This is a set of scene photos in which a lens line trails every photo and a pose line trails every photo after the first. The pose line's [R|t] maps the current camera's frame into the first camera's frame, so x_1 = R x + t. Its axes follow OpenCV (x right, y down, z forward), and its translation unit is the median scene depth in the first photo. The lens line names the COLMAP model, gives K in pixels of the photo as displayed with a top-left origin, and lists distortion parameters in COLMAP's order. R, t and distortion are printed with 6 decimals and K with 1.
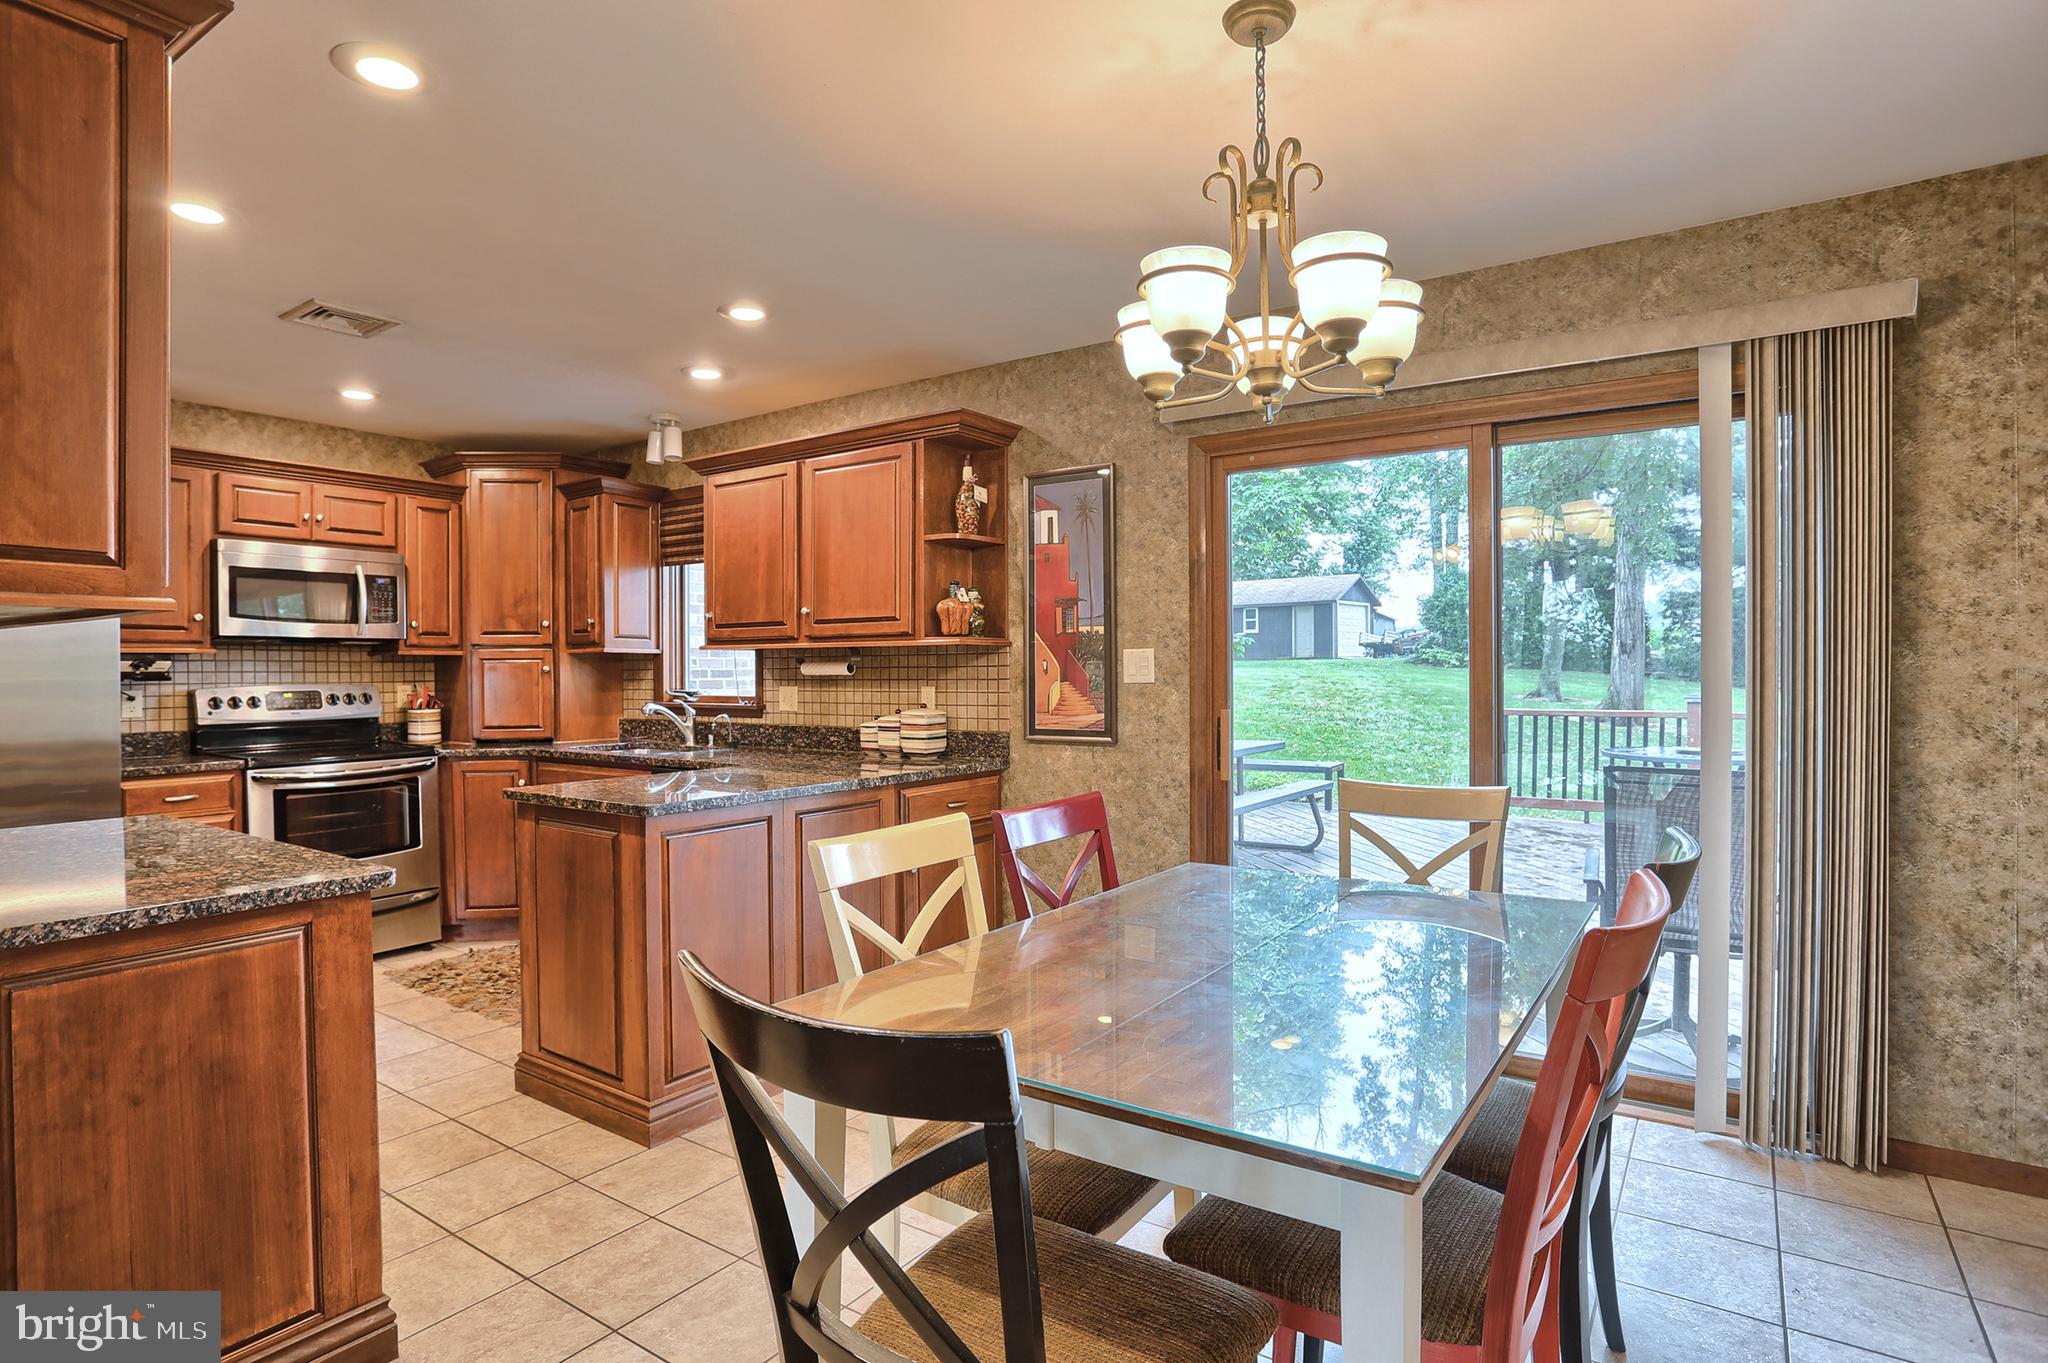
lens RADIAL K [[1080.3, 0, 1025.5], [0, 1080.3, 656.1], [0, 0, 1]] dist [-0.053587, 0.024069]
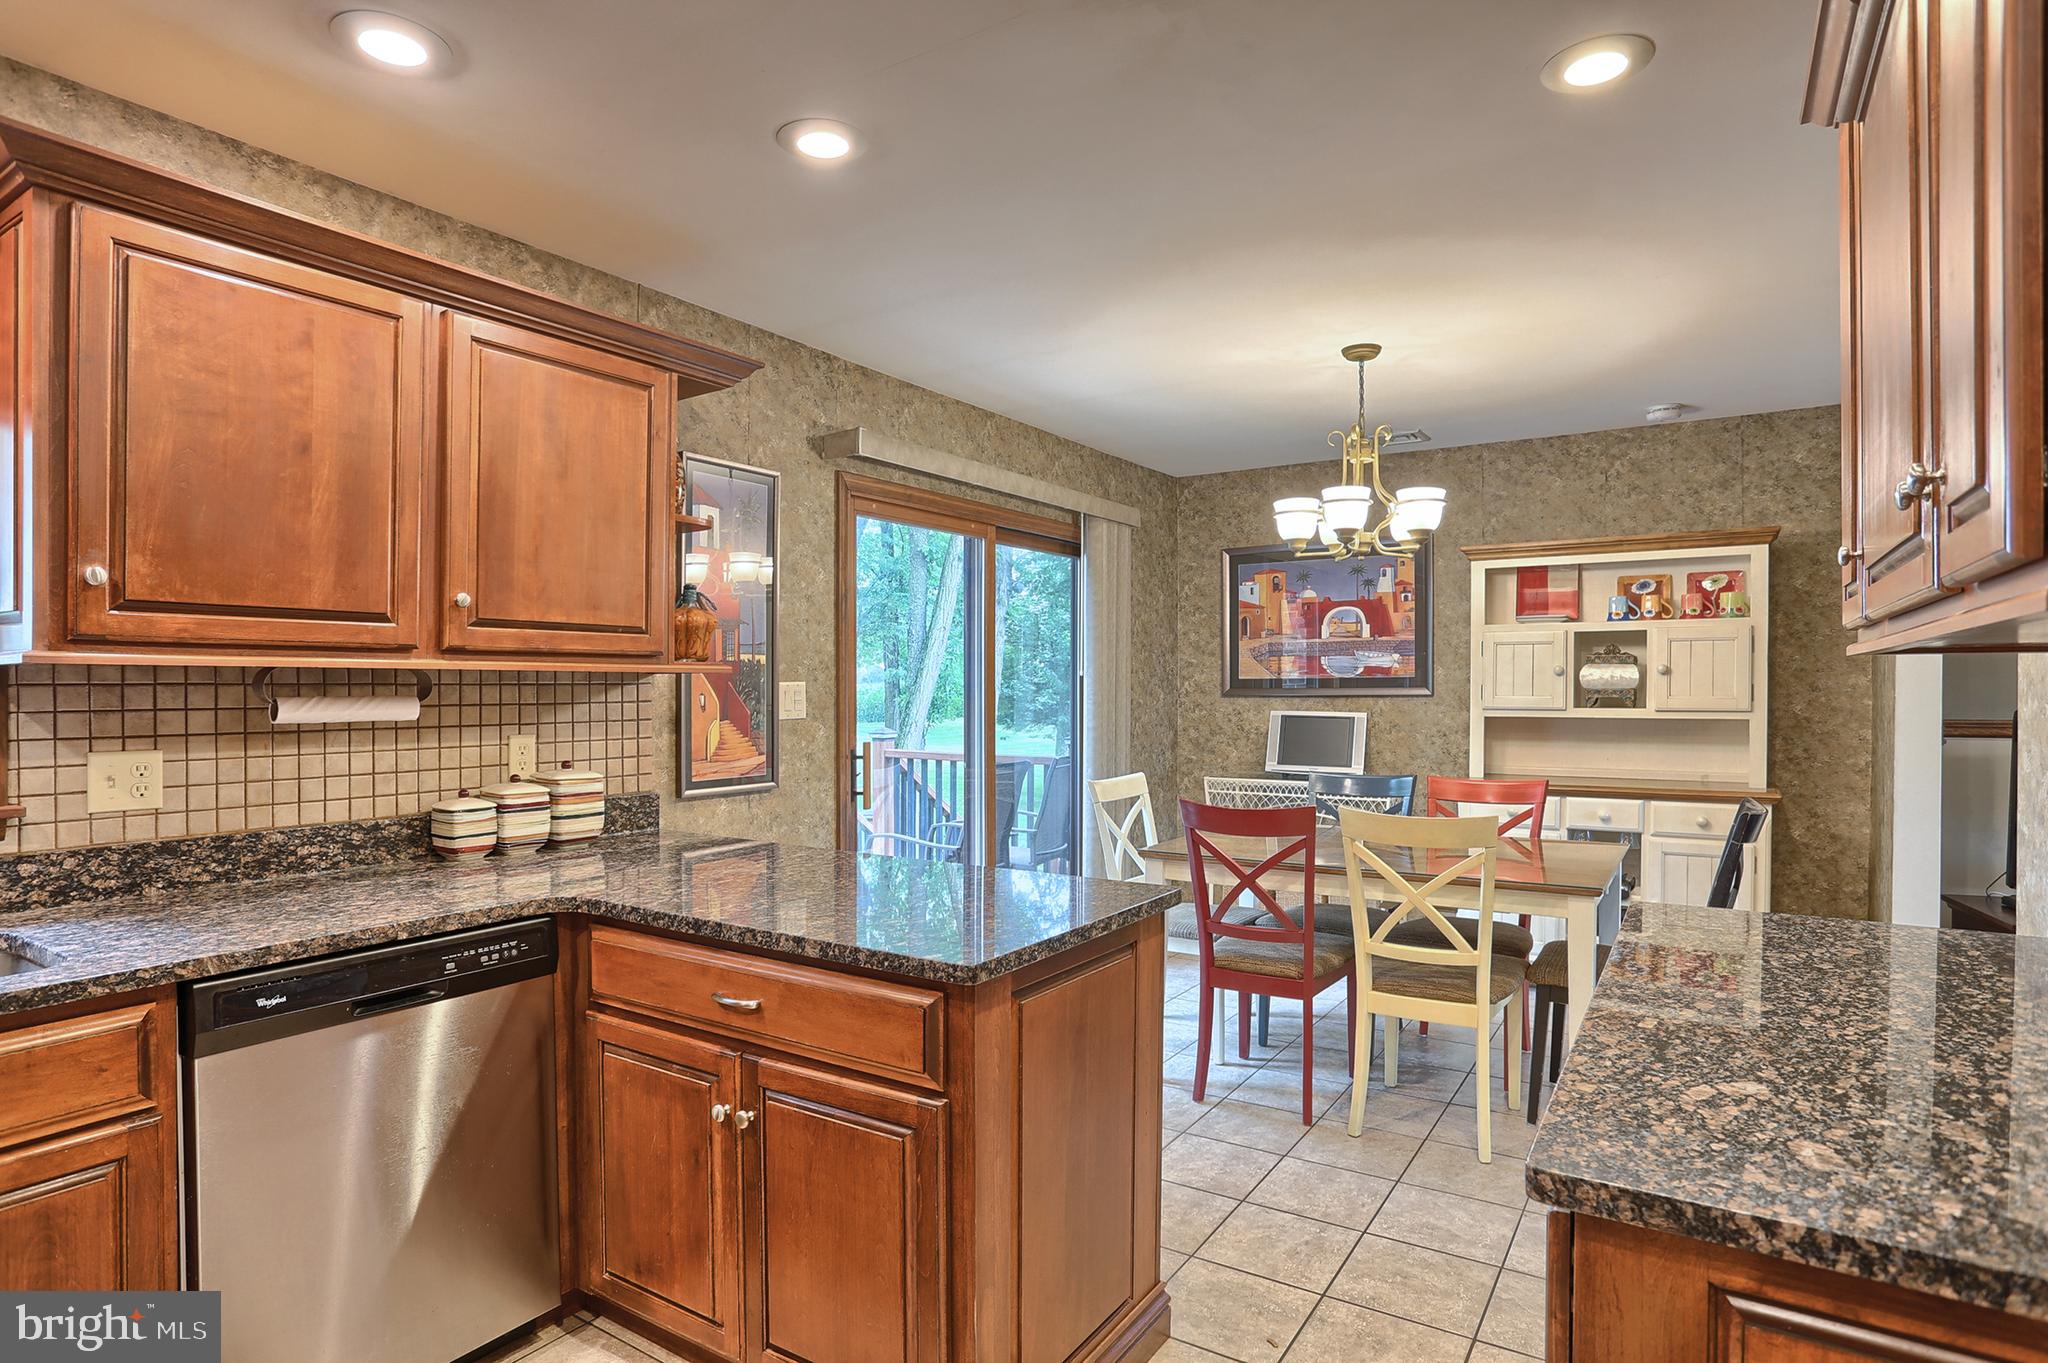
lens RADIAL K [[1080.3, 0, 1028.3], [0, 1080.3, 687.8], [0, 0, 1]] dist [-0.053587, 0.024069]
pose [[-0.027523, 0.007223, 0.999595, -0.763718], [-0.006026, 0.999955, -0.007391, 0.003646], [-0.999603, -0.006227, -0.027478, 0.768955]]
